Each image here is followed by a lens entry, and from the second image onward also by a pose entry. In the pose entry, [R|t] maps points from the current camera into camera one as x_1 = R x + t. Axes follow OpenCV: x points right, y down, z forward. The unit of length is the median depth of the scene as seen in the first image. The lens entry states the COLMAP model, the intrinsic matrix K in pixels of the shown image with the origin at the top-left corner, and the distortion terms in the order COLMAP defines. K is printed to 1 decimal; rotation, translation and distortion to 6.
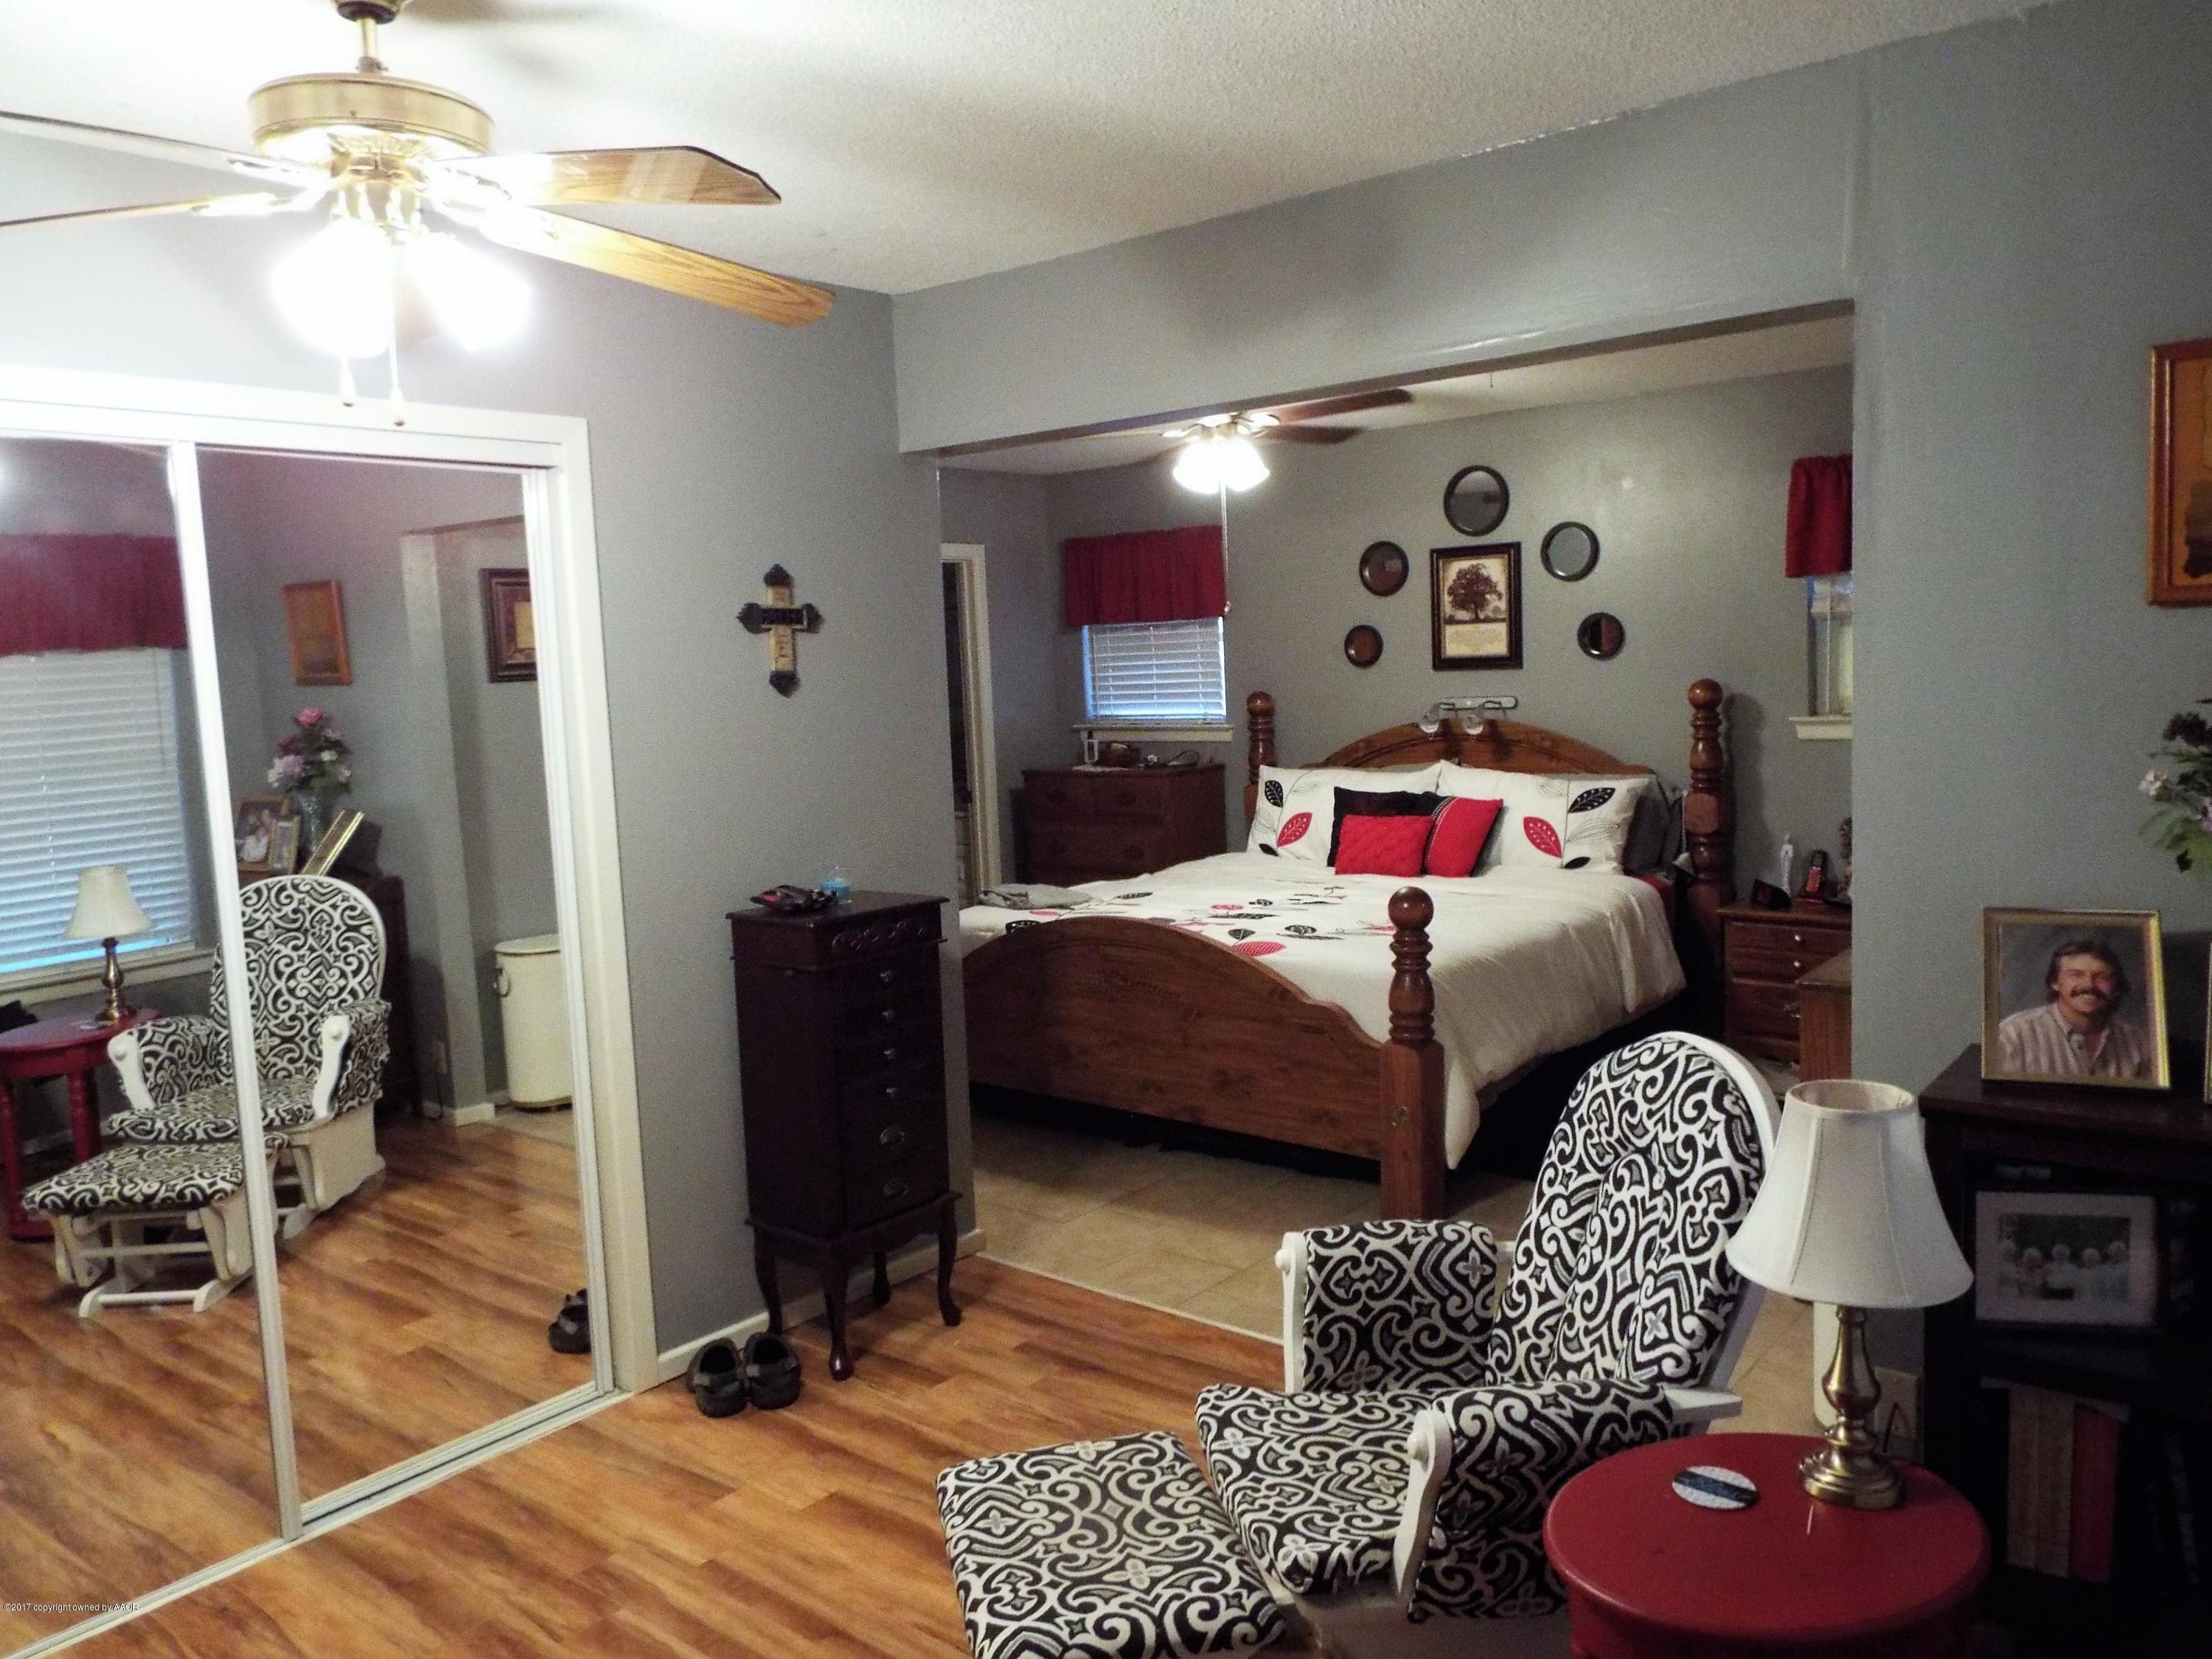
lens RADIAL K [[1625.5, 0, 1107.2], [0, 1625.5, 825.3], [0, 0, 1]] dist [-0.005098, 0.001402]
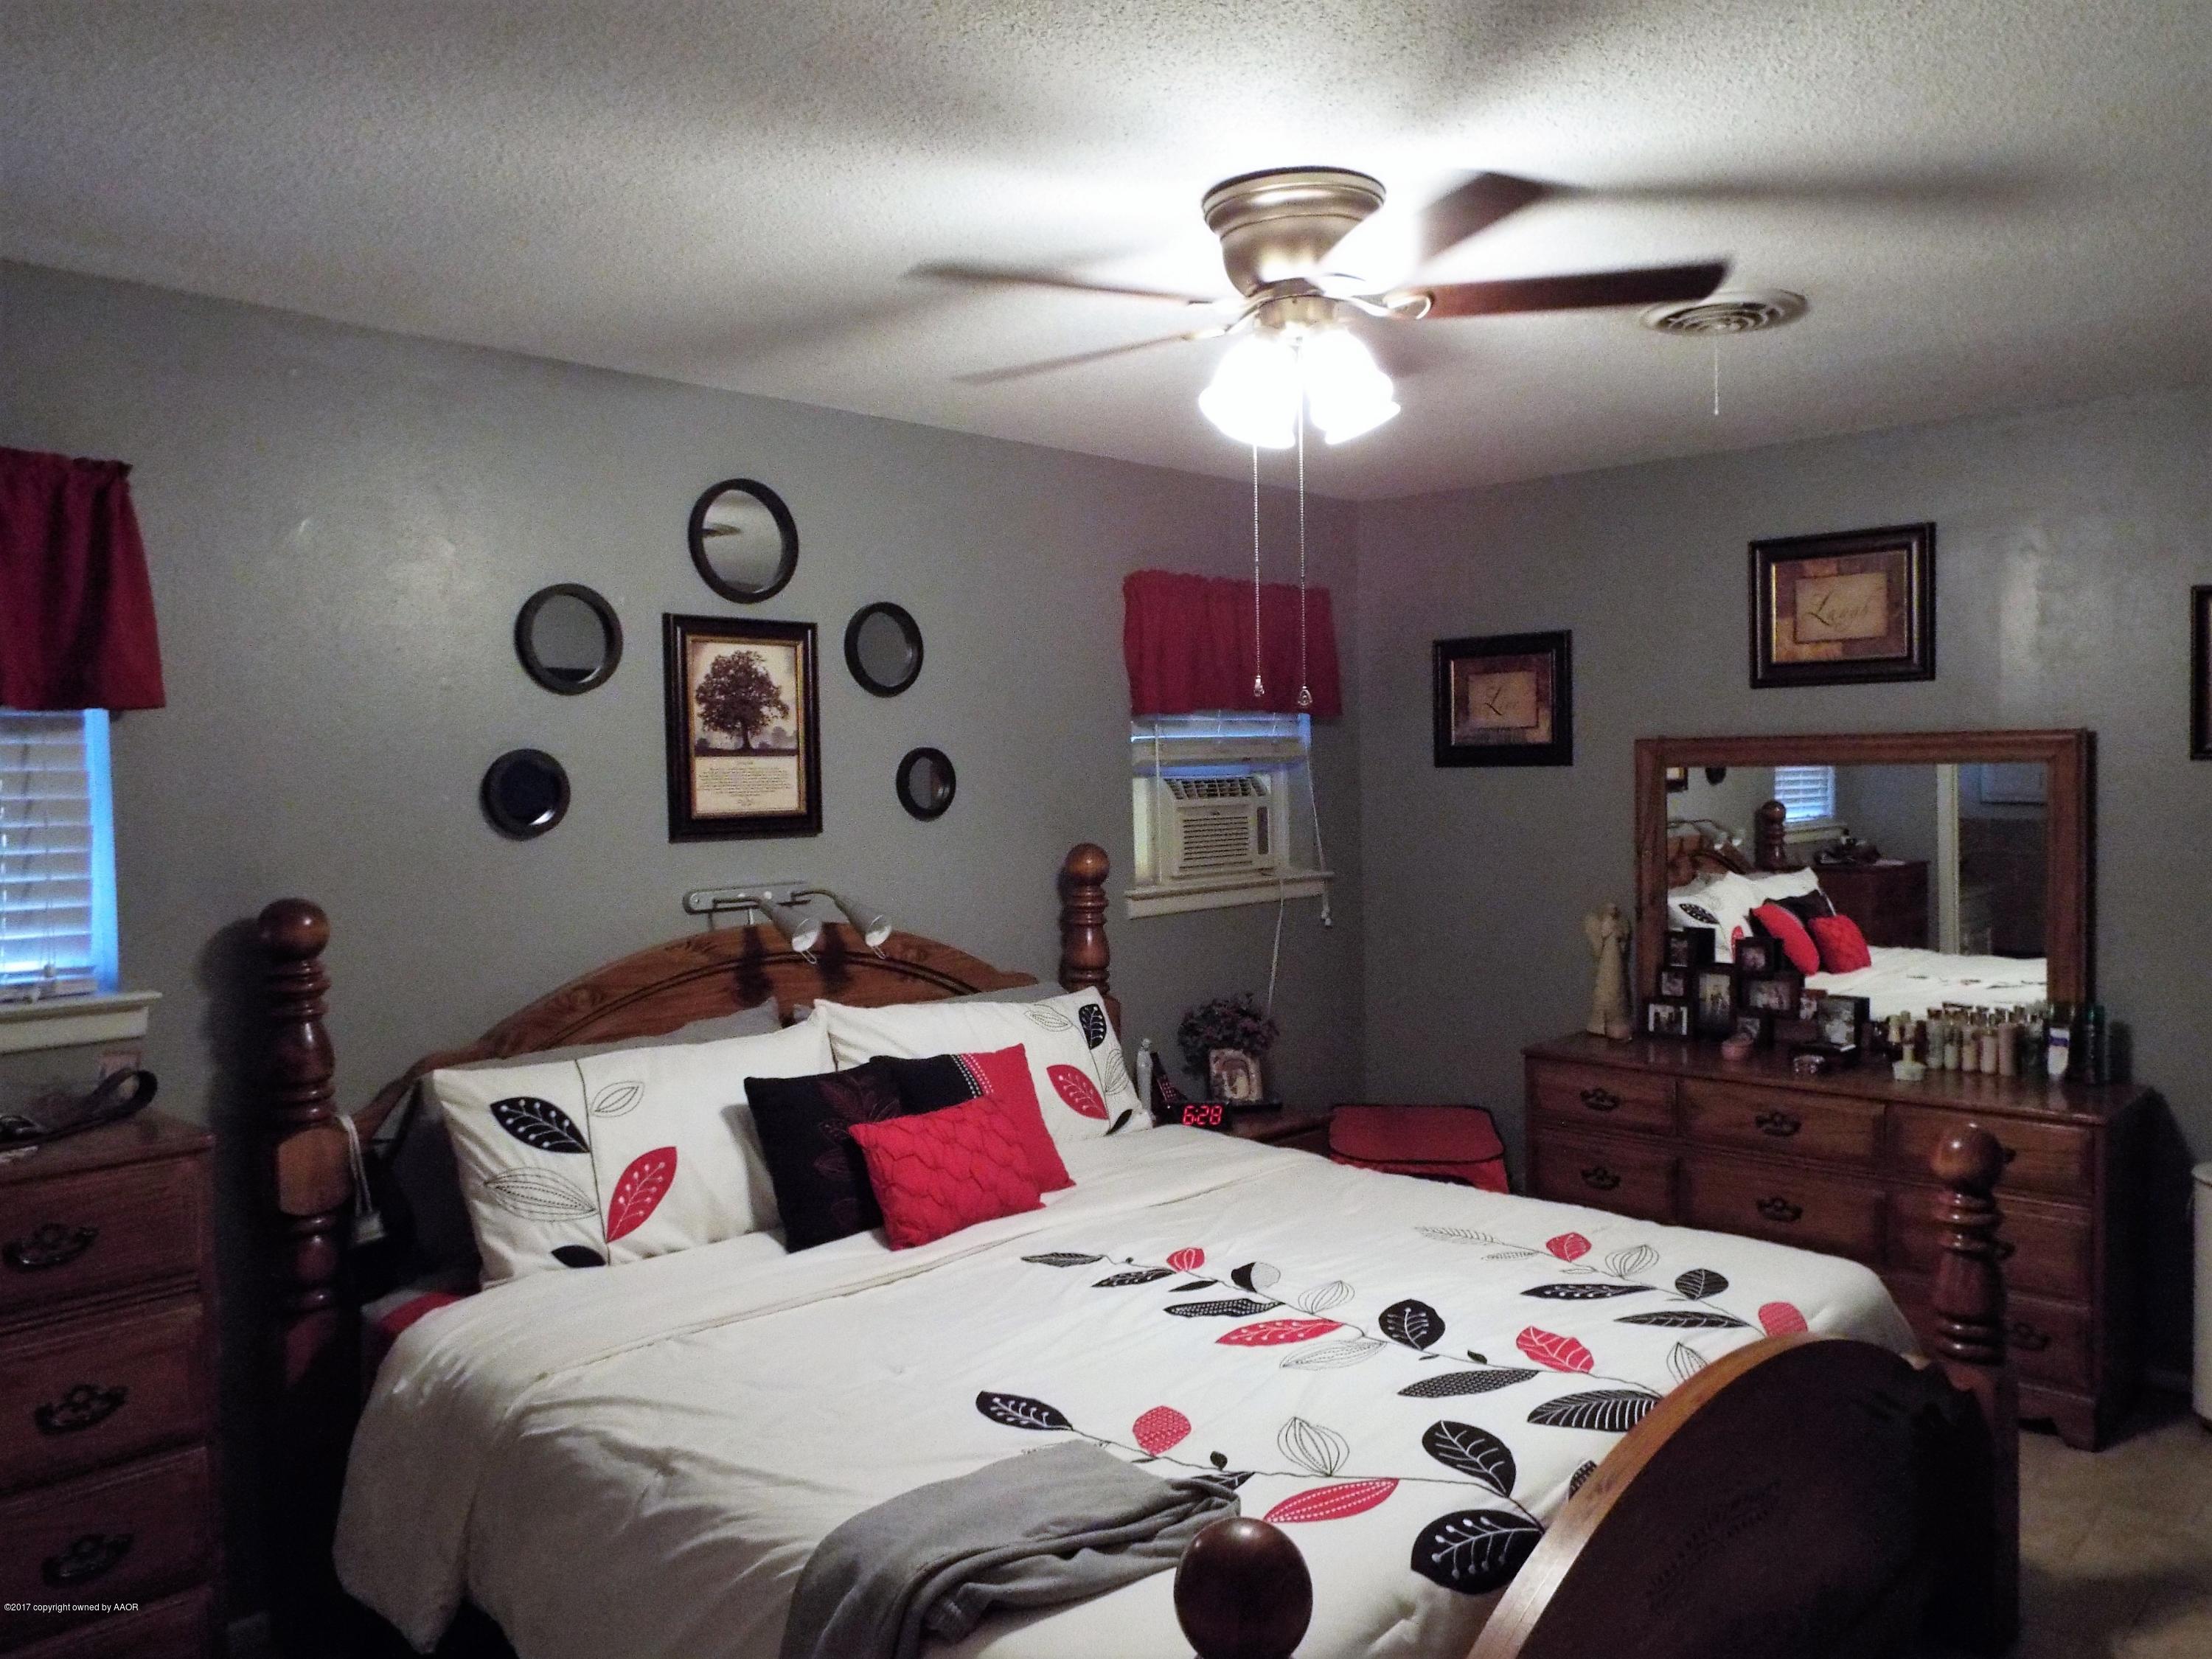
lens RADIAL K [[1625.5, 0, 1107.2], [0, 1625.5, 827.2], [0, 0, 1]] dist [-0.005098, 0.001402]
pose [[0.054701, 0.010509, 0.998447, -0.328603], [0.121423, 0.992454, -0.017098, -0.074926], [-0.991092, 0.122170, 0.053013, 0.849434]]
